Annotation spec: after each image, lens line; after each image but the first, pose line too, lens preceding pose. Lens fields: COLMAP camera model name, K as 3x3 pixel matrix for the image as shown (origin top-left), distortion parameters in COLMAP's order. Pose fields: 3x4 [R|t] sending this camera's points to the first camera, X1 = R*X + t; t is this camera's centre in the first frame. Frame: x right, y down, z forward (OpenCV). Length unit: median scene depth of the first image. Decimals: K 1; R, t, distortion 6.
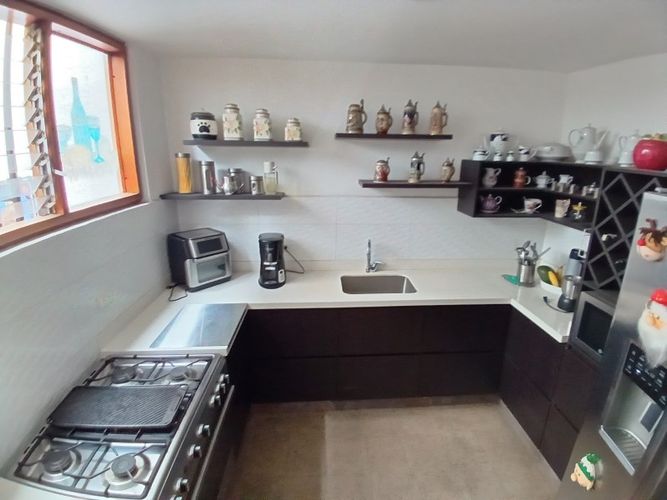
lens RADIAL K [[334.4, 0, 345.8], [0, 334.4, 244.4], [0, 0, 1]] dist [0.039193, -0.071653]
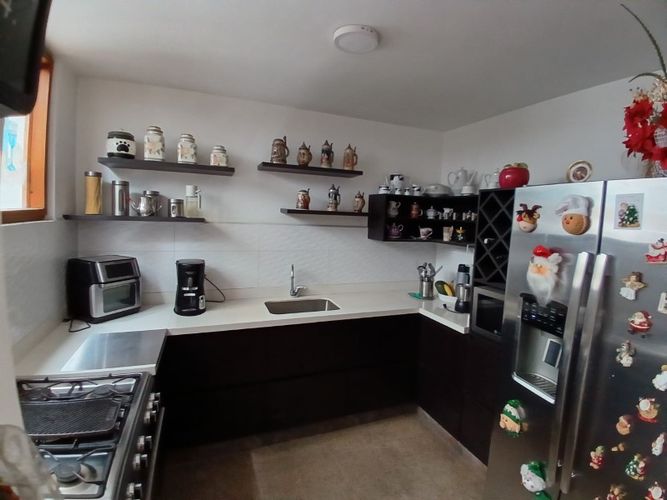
lens RADIAL K [[334.4, 0, 345.8], [0, 334.4, 244.4], [0, 0, 1]] dist [0.039193, -0.071653]
pose [[0.950669, -0.003160, 0.310192, -0.107381], [0.057433, 0.984453, -0.165991, 0.122000], [-0.304845, 0.175618, 0.936071, -0.044415]]
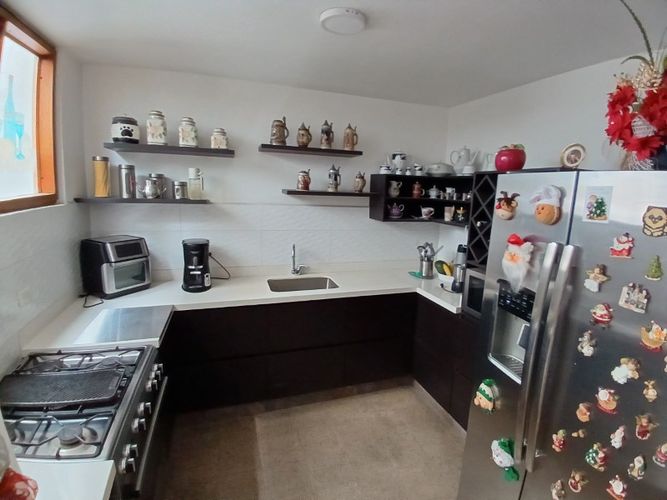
lens RADIAL K [[334.4, 0, 345.8], [0, 334.4, 244.4], [0, 0, 1]] dist [0.039193, -0.071653]
pose [[0.966165, -0.021191, 0.257052, -0.050718], [0.045929, 0.994826, -0.090618, 0.105725], [-0.253802, 0.099358, 0.962140, -0.091275]]
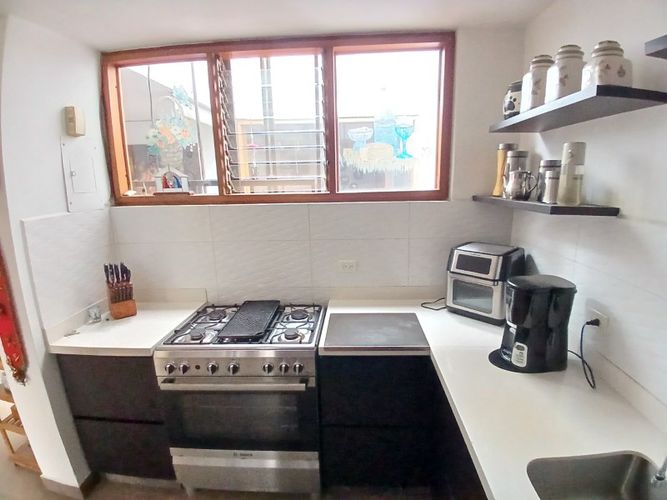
lens RADIAL K [[333.8, 0, 346.8], [0, 333.8, 245.8], [0, 0, 1]] dist [0.036172, -0.072886]
pose [[-0.122401, 0.179241, -0.976161, 0.356430], [-0.253041, 0.945417, 0.205324, -0.117360], [0.959681, 0.272140, -0.070365, 0.776263]]
